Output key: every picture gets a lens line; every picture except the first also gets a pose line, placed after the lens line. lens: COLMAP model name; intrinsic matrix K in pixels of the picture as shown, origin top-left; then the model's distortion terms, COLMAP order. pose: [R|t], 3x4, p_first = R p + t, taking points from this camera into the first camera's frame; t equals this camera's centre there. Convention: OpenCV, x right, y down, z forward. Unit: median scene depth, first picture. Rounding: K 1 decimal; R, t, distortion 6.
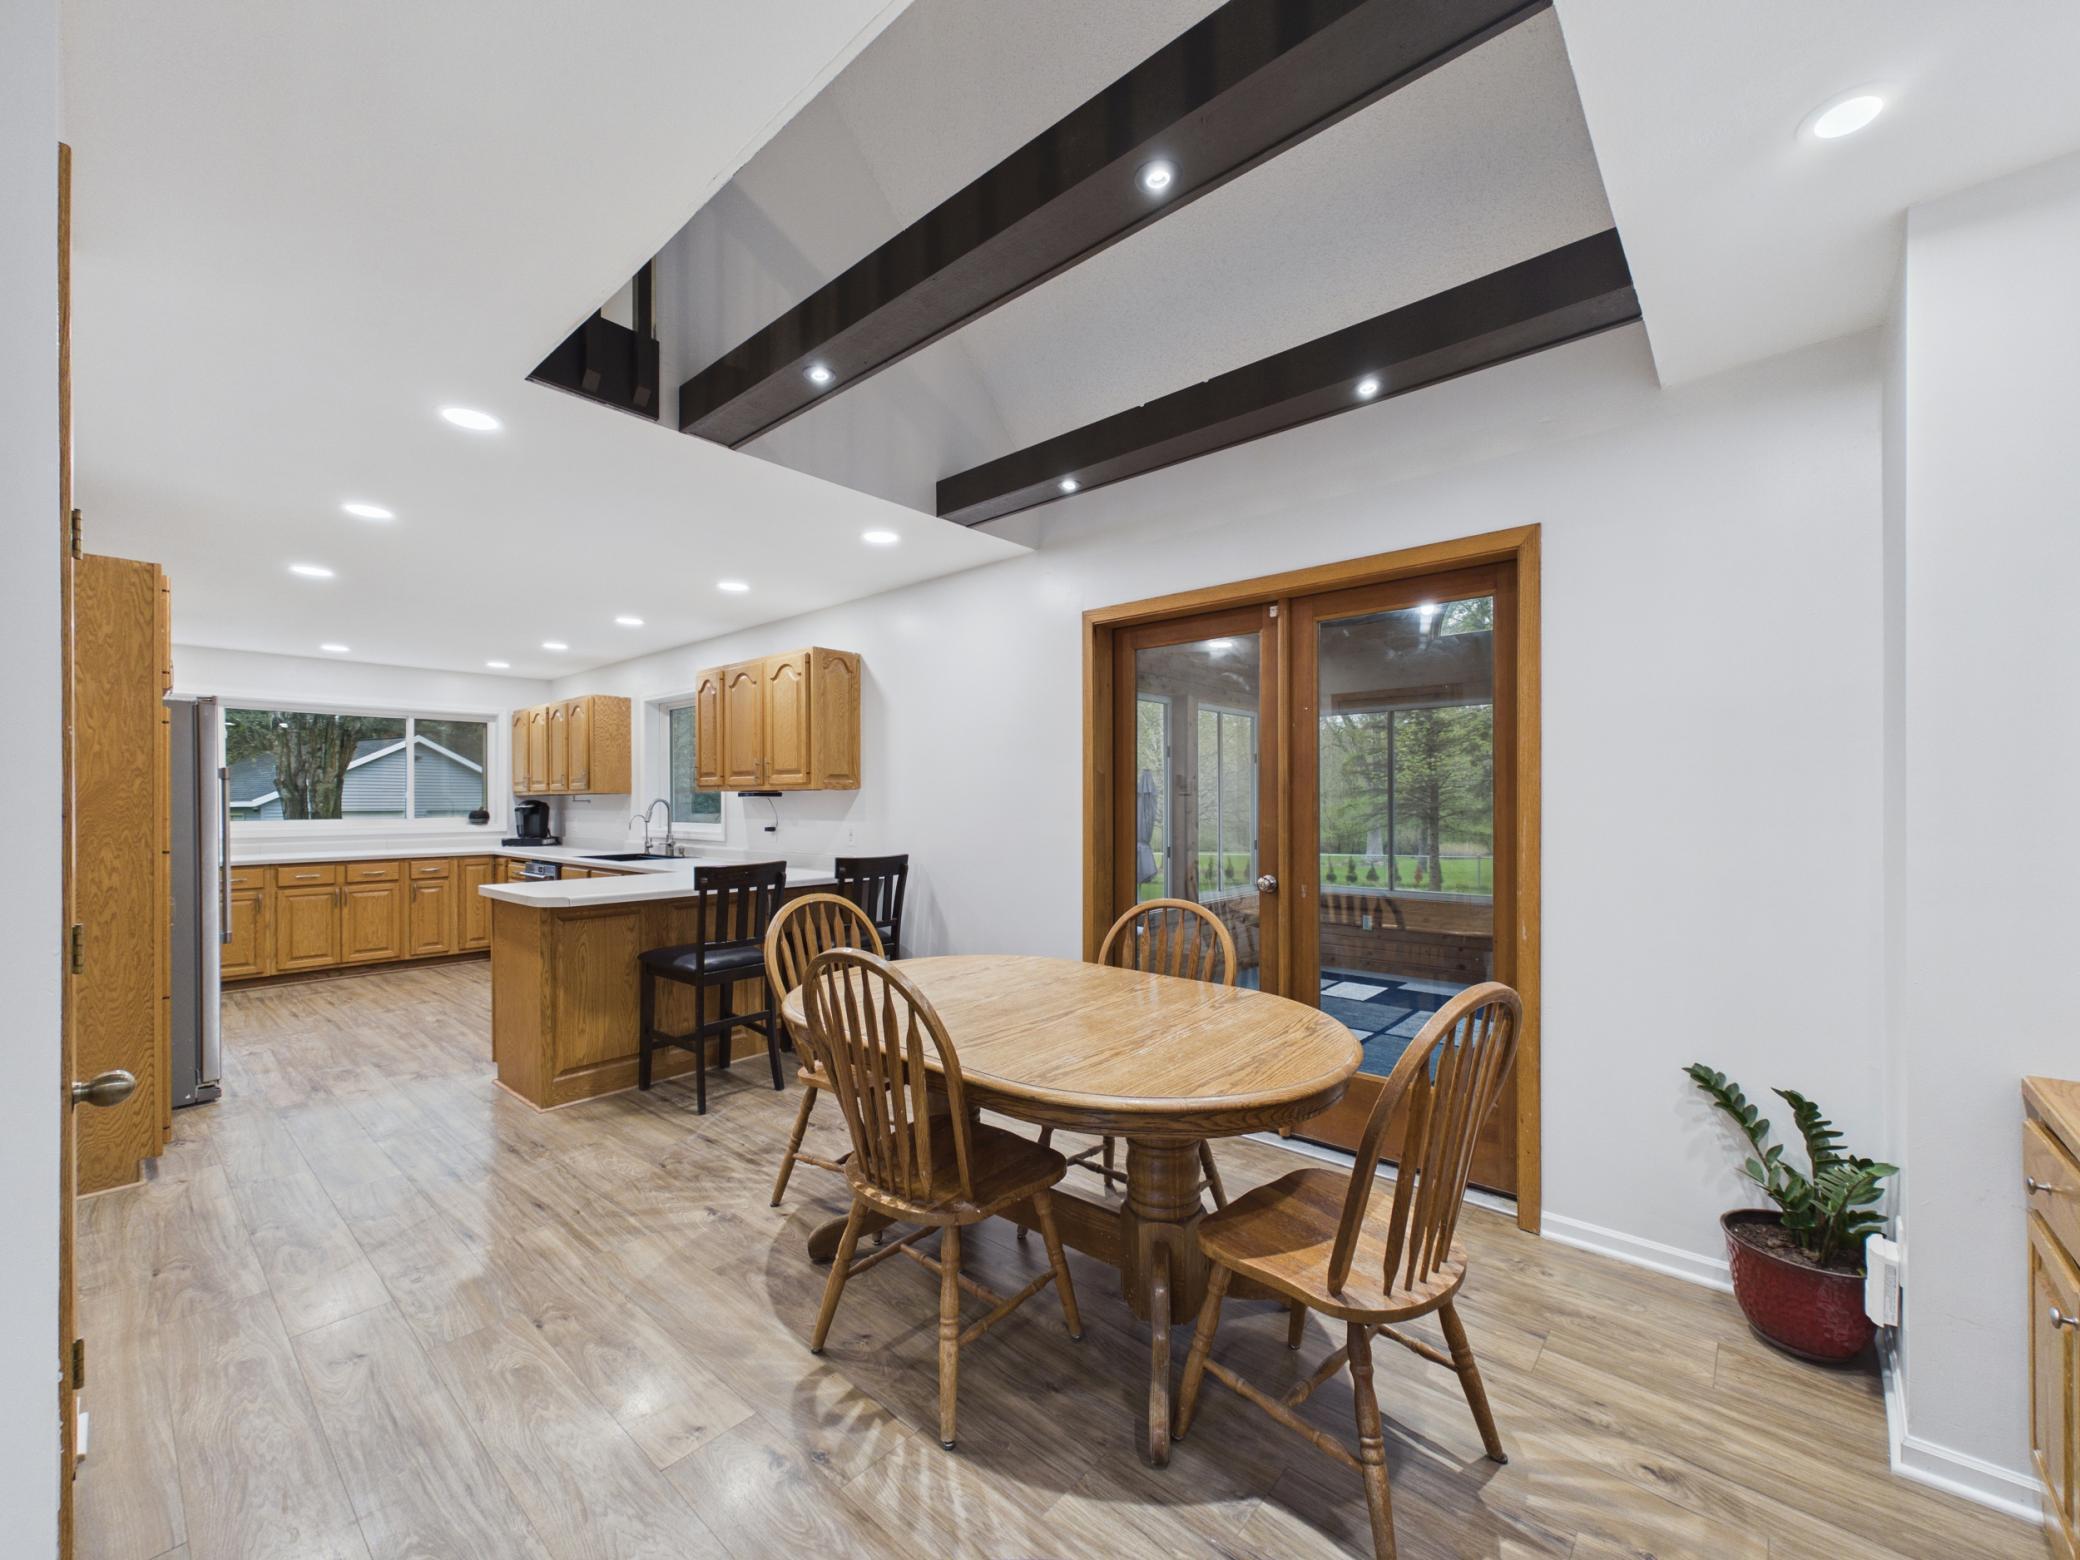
lens RADIAL K [[836.9, 0, 1041.5], [0, 836.9, 789.7], [0, 0, 1]] dist [-0.000680, -0.000204]
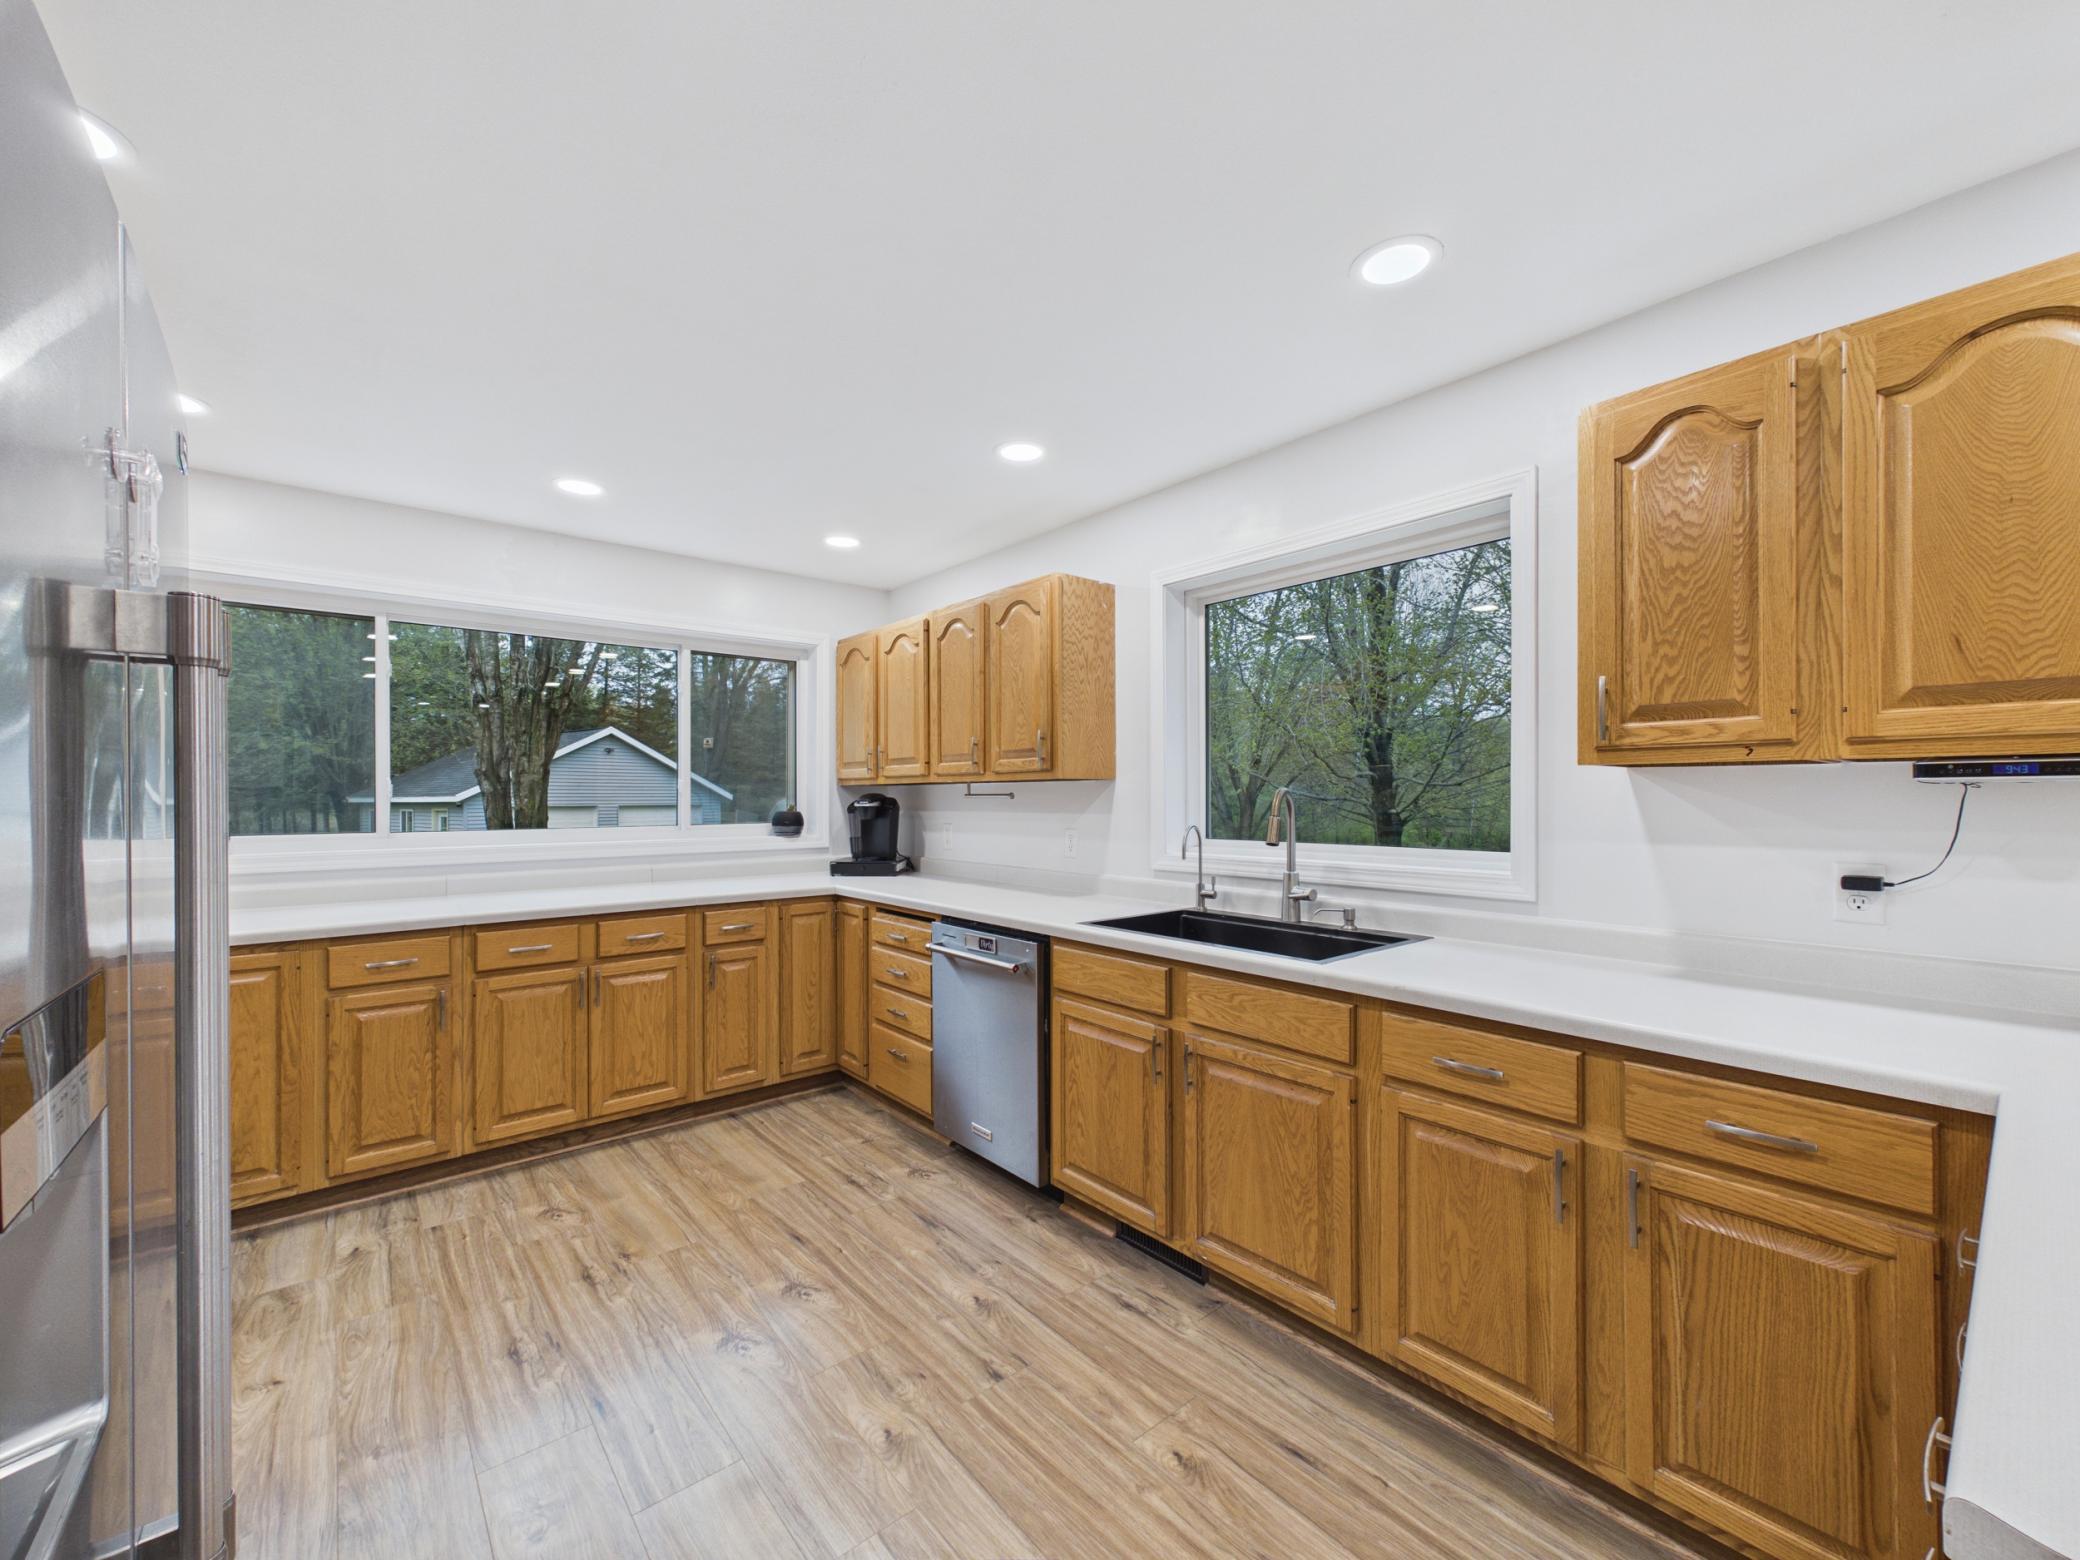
lens RADIAL K [[837.9, 0, 1040.0], [0, 837.9, 780.0], [0, 0, 1]] dist [0.000604, 0.000101]
pose [[0.988613, -0.003269, -0.150445, -0.460340], [0.002551, 0.999984, -0.004963, 0.007018], [0.150458, 0.004523, 0.988606, 0.506307]]
